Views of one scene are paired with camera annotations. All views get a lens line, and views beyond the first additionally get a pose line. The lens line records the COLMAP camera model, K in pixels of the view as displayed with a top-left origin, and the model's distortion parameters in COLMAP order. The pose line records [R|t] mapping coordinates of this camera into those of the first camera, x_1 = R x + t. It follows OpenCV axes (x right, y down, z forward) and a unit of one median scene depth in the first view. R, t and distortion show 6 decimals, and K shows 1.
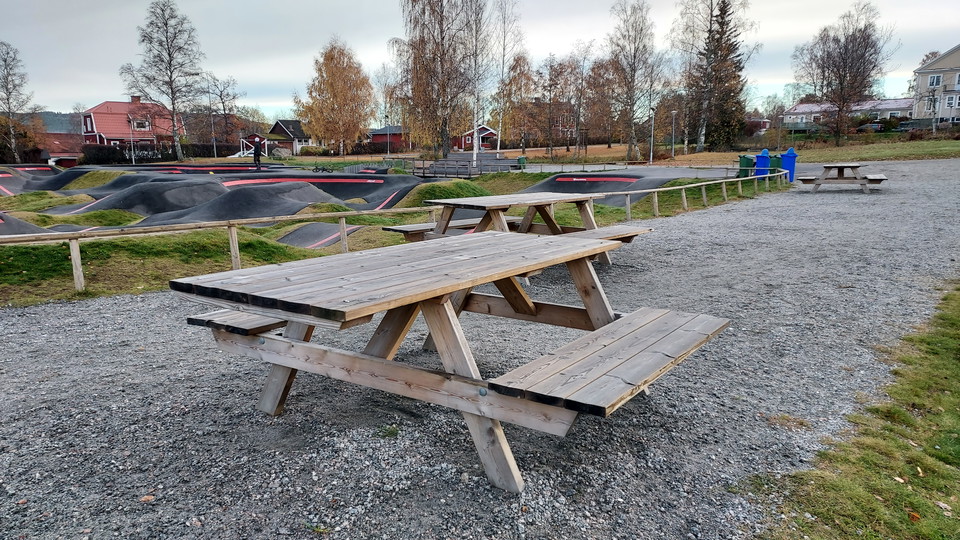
lens RADIAL K [[713.0, 0, 479.0], [0, 713.0, 290.1], [0, 0, 1]] dist [0.060229, -0.014056]
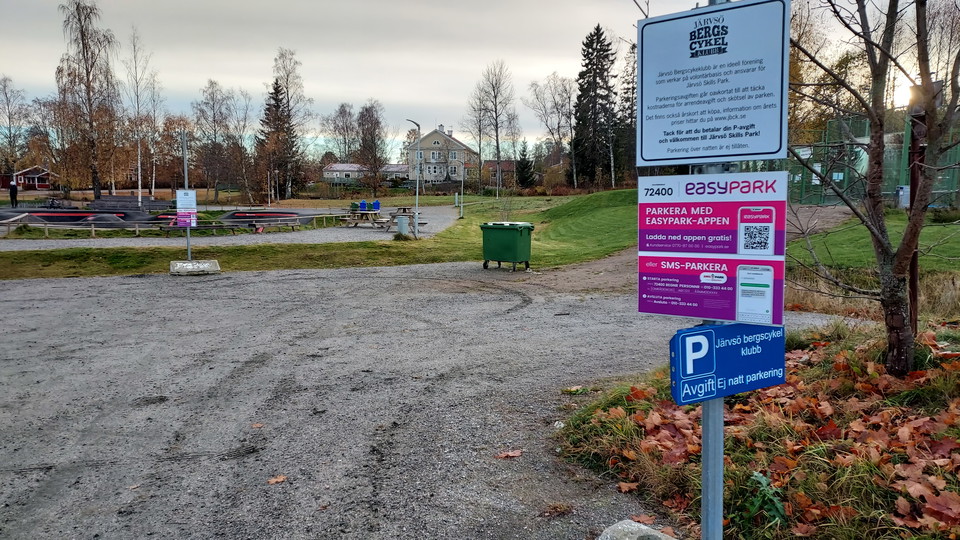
lens RADIAL K [[713.0, 0, 479.8], [0, 713.0, 268.4], [0, 0, 1]] dist [0.060229, -0.014056]
pose [[0.805592, -0.040359, 0.591095, -0.182191], [0.093848, 0.993774, -0.060051, 0.050457], [-0.584991, 0.103849, 0.804363, -0.268129]]
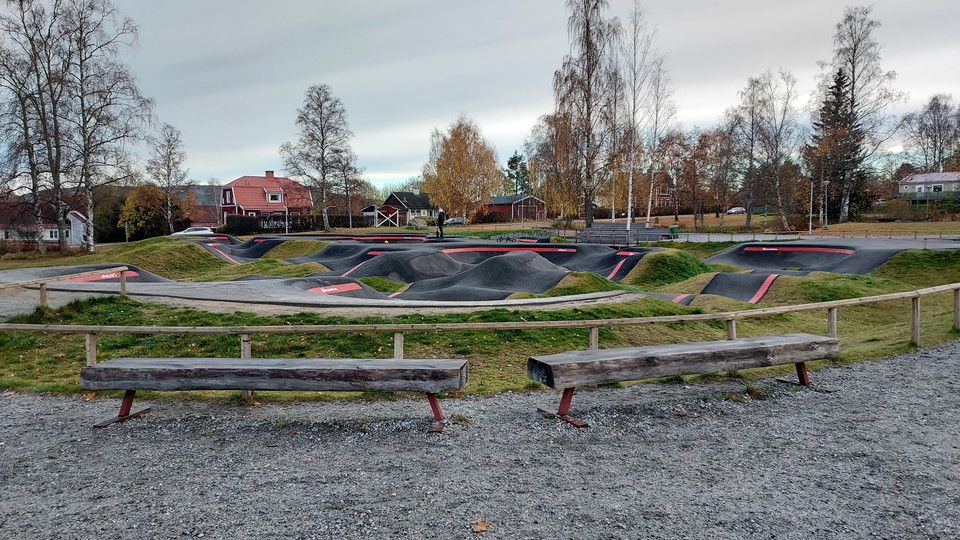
lens RADIAL K [[713.0, 0, 479.7], [0, 713.0, 290.7], [0, 0, 1]] dist [0.060229, -0.014056]
pose [[0.995379, 0.011372, -0.095353, -0.073344], [-0.020238, 0.995504, -0.092532, 0.001246], [0.093872, 0.094034, 0.991134, -0.010526]]
